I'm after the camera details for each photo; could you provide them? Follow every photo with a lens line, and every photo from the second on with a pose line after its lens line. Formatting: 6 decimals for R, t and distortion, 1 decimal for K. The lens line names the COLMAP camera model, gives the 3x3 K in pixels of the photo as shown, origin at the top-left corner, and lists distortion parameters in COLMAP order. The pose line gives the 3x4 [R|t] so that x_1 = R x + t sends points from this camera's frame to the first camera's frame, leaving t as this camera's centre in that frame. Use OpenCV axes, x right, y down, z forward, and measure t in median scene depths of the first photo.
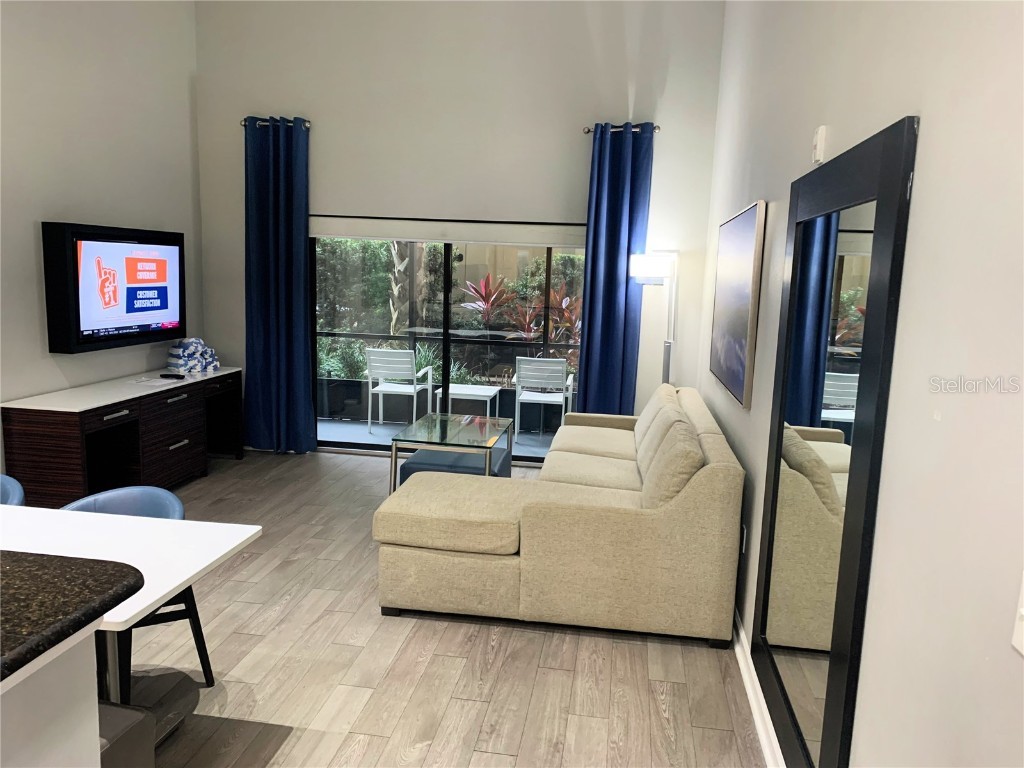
lens RADIAL K [[782.3, 0, 512.0], [0, 782.3, 384.0], [0, 0, 1]] dist [0.040534, -0.101785]
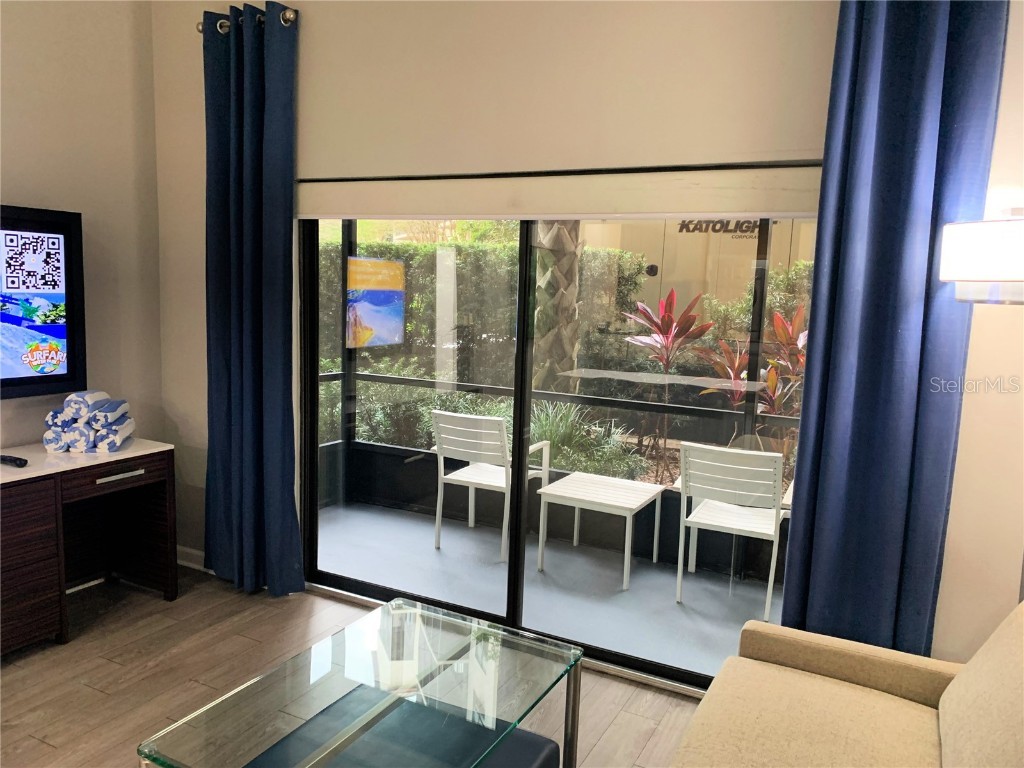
lens RADIAL K [[764.9, 0, 512.0], [0, 764.9, 384.0], [0, 0, 1]] dist [0.003295, 0.001593]
pose [[0.944837, 0.039001, -0.325211, 0.077322], [-0.049240, 0.998515, -0.023311, -0.068076], [0.323819, 0.038038, 0.945354, 0.575394]]
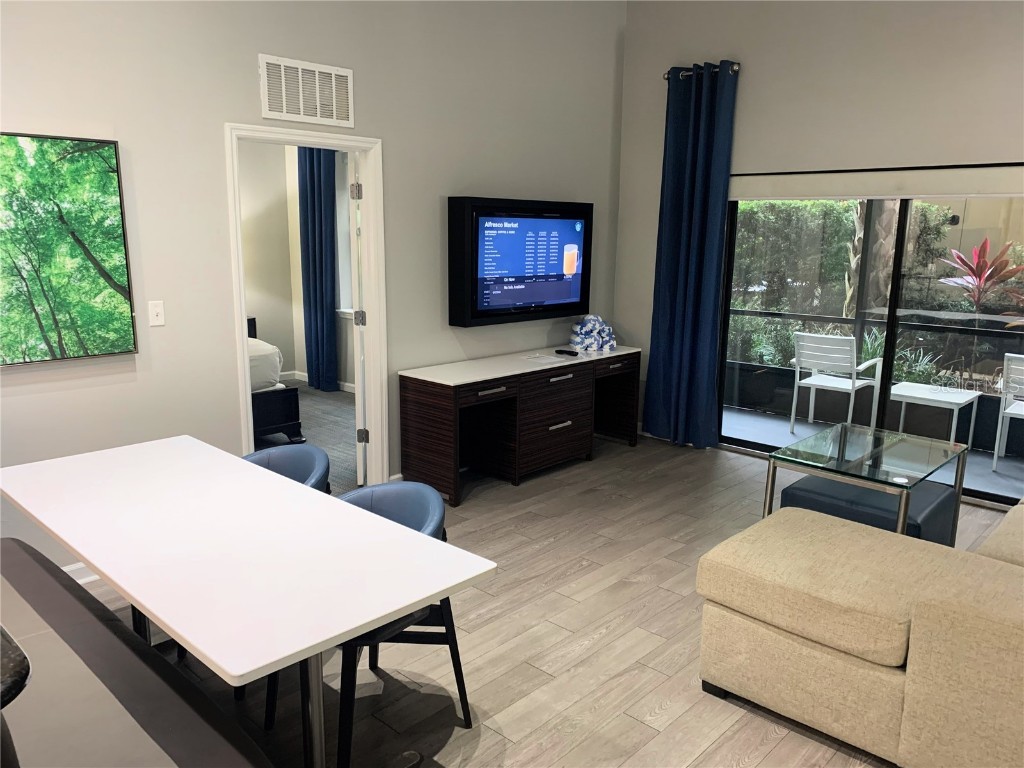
lens RADIAL K [[774.1, 0, 501.9], [0, 774.1, 392.3], [0, 0, 1]] dist [0.040324, -0.052711]
pose [[0.814555, 0.091142, -0.572882, 0.051801], [-0.064875, 0.995697, 0.066167, -0.020067], [0.576448, -0.016731, 0.816963, 0.168833]]
